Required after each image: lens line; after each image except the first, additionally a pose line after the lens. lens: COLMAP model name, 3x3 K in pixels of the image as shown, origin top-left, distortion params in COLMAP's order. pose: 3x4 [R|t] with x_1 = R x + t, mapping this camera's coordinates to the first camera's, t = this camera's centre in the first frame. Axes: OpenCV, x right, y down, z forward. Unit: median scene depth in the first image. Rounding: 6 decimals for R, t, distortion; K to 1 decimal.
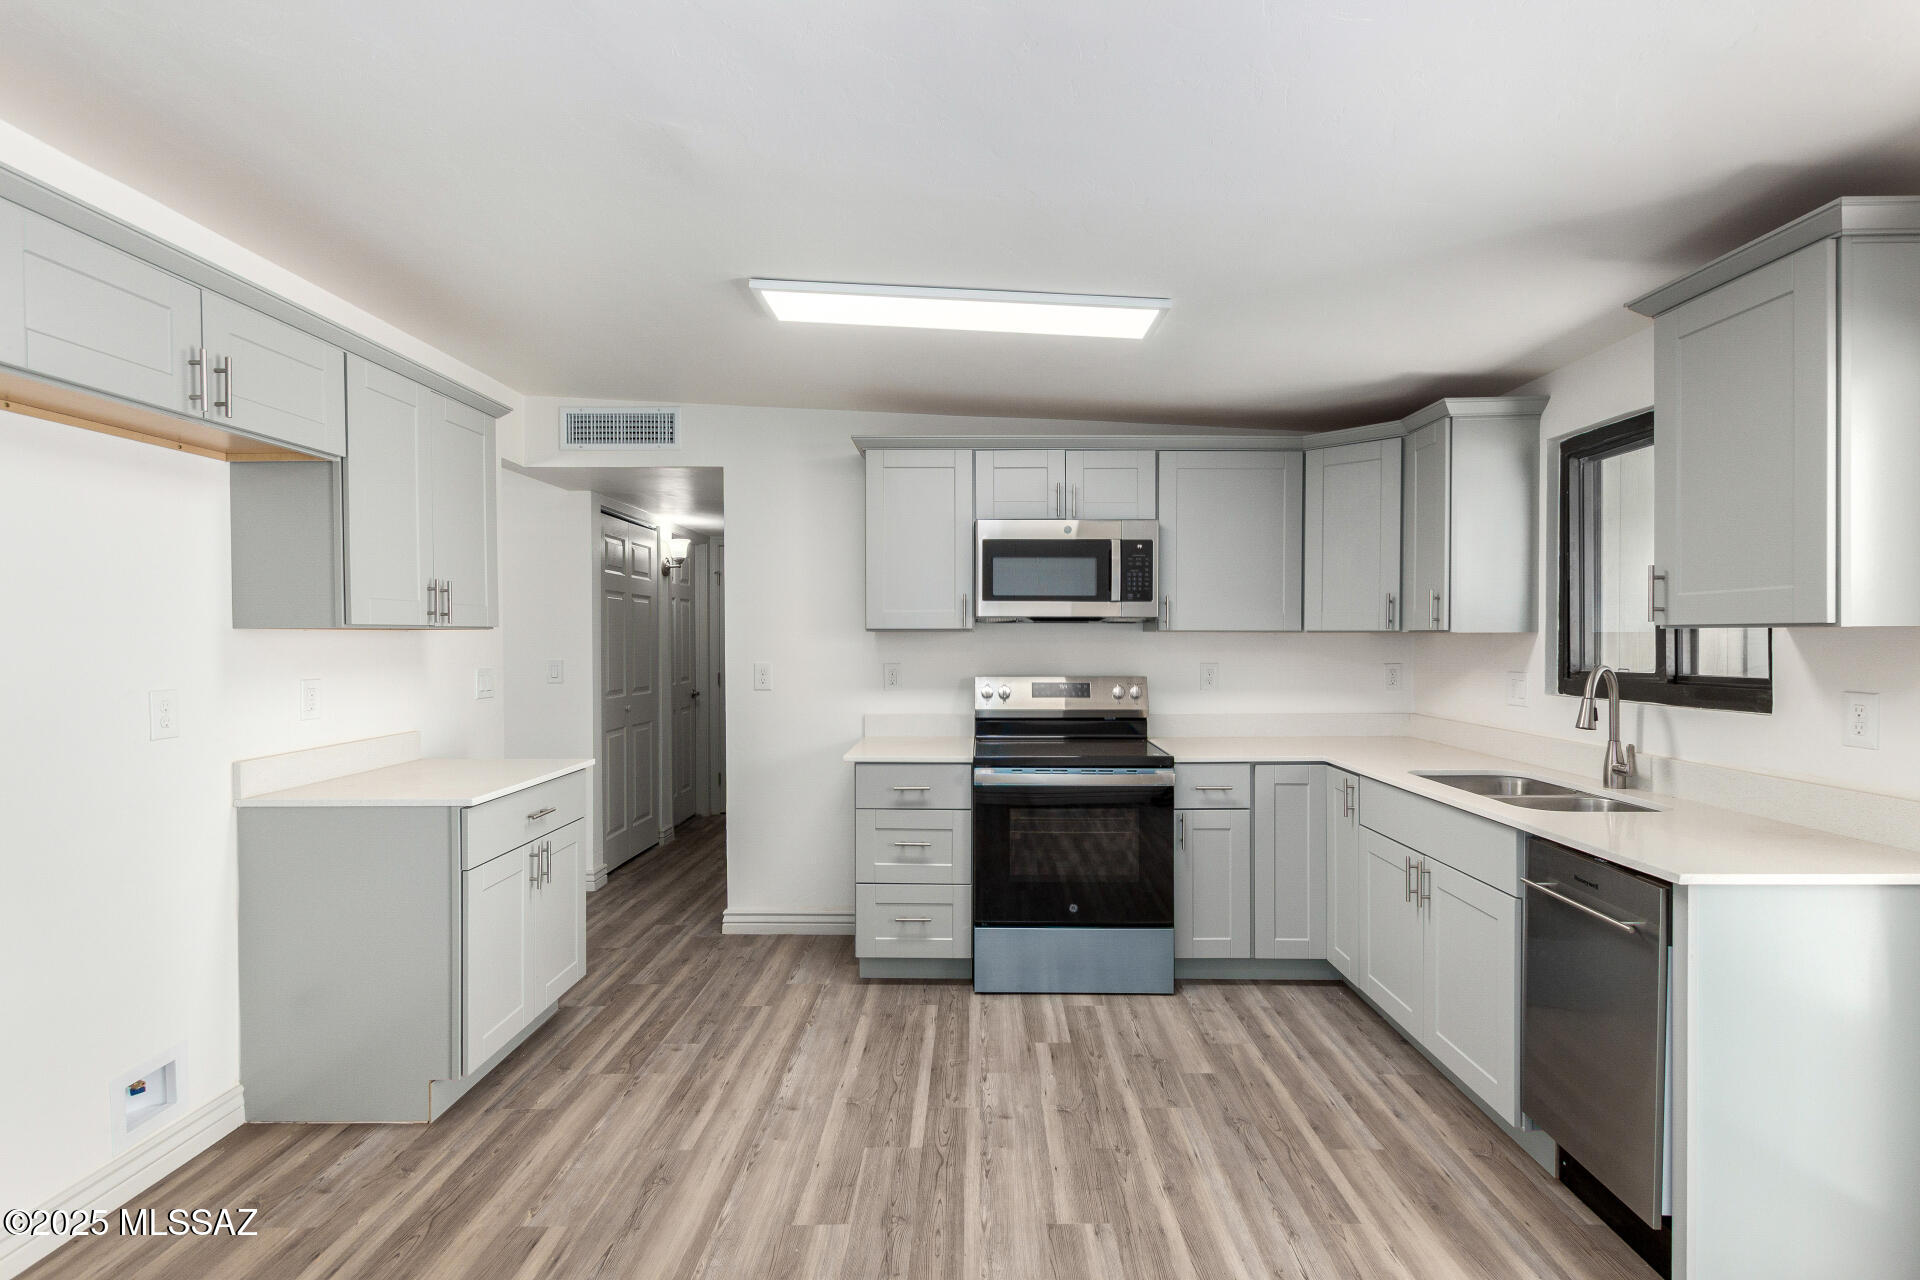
lens RADIAL K [[905.1, 0, 960.0], [0, 905.1, 640.0], [0, 0, 1]] dist [0.002701, 0.001002]
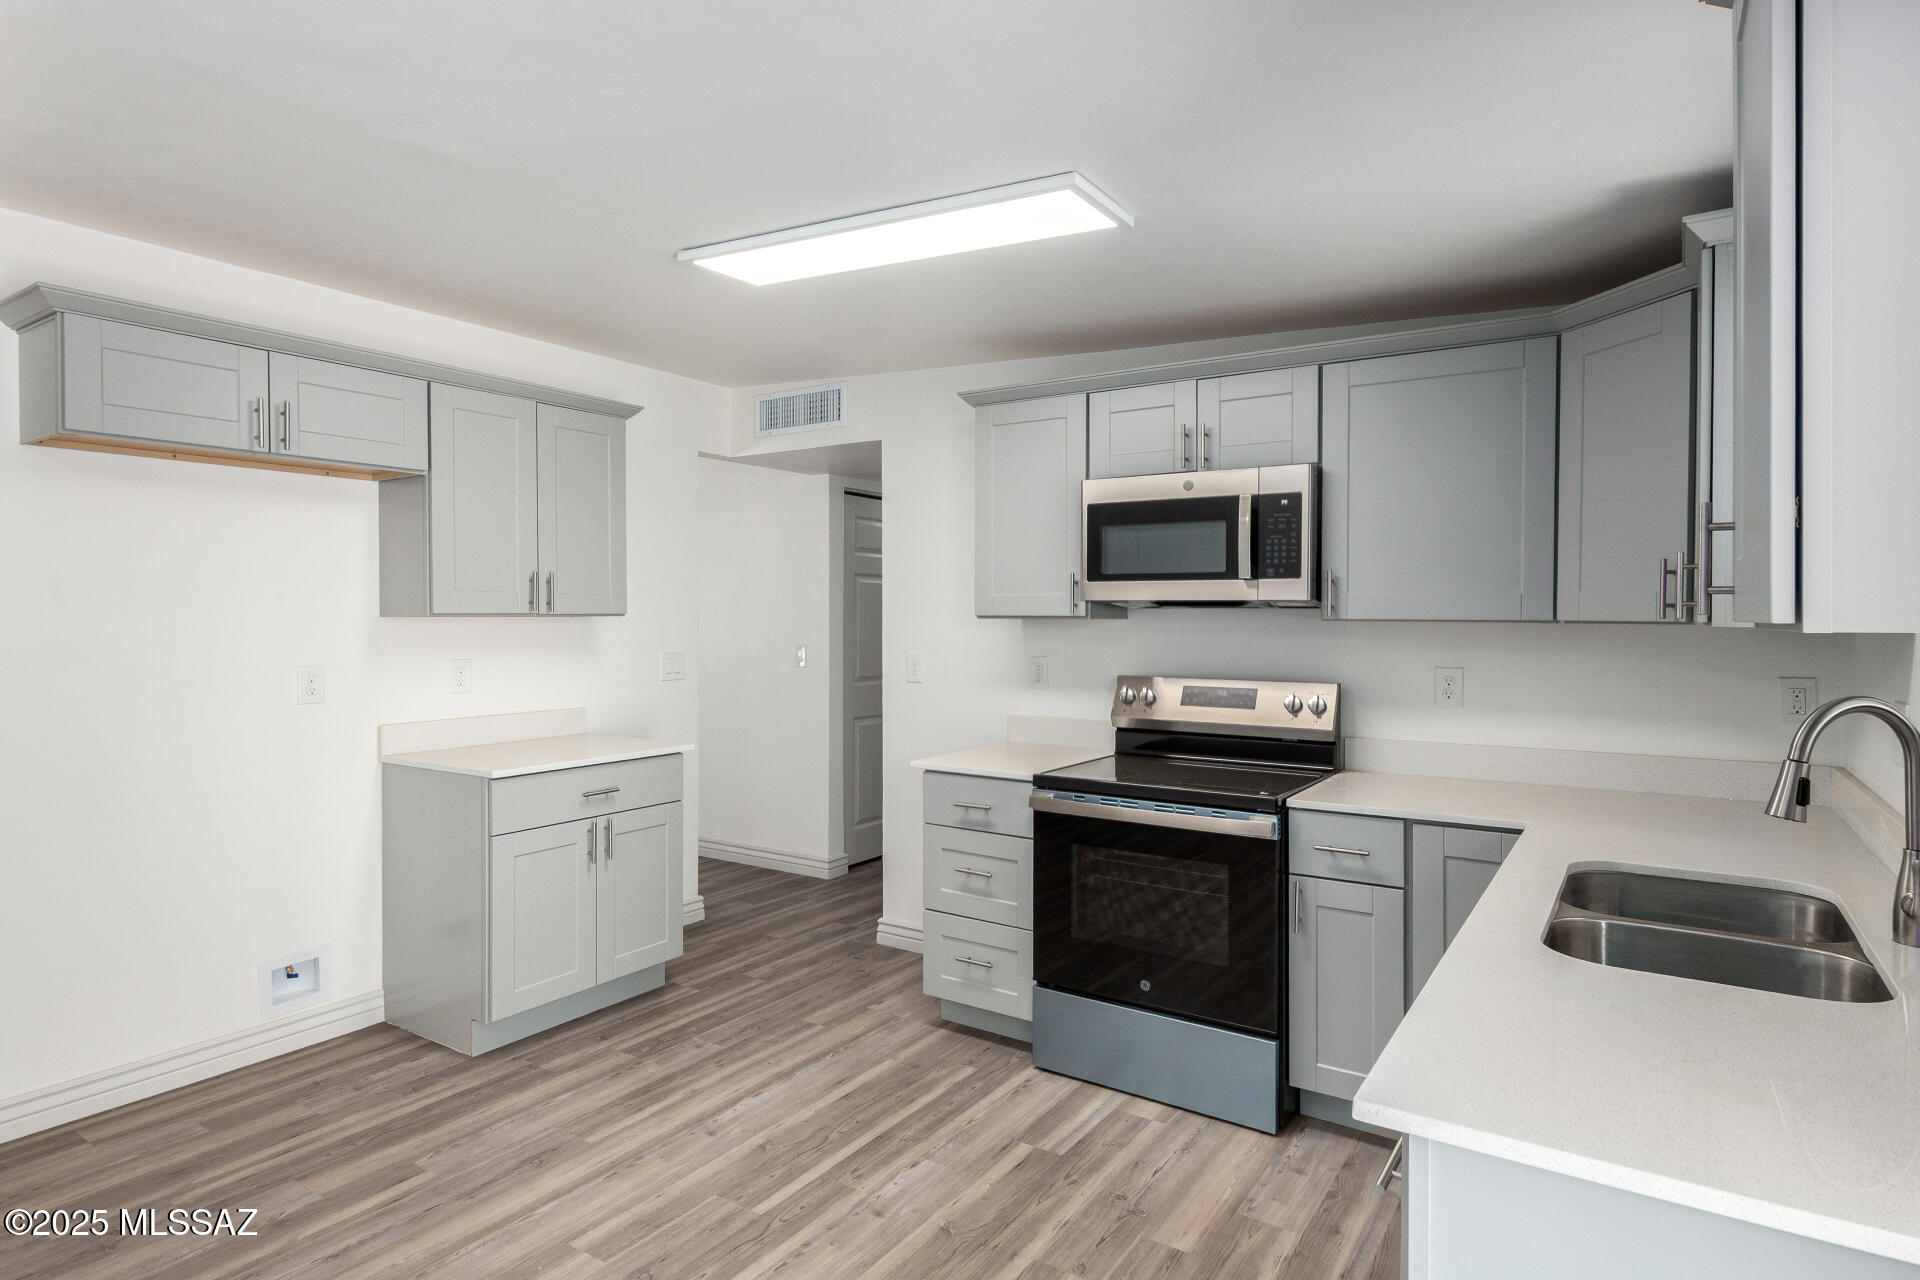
lens RADIAL K [[1031.1, 0, 960.9], [0, 1031.1, 621.0], [0, 0, 1]] dist [0.003489, 0.001273]
pose [[0.839945, 0.005381, -0.542645, 0.470487], [-0.005116, 0.999985, 0.001997, -0.010487], [0.542648, 0.001099, 0.839960, 0.192432]]
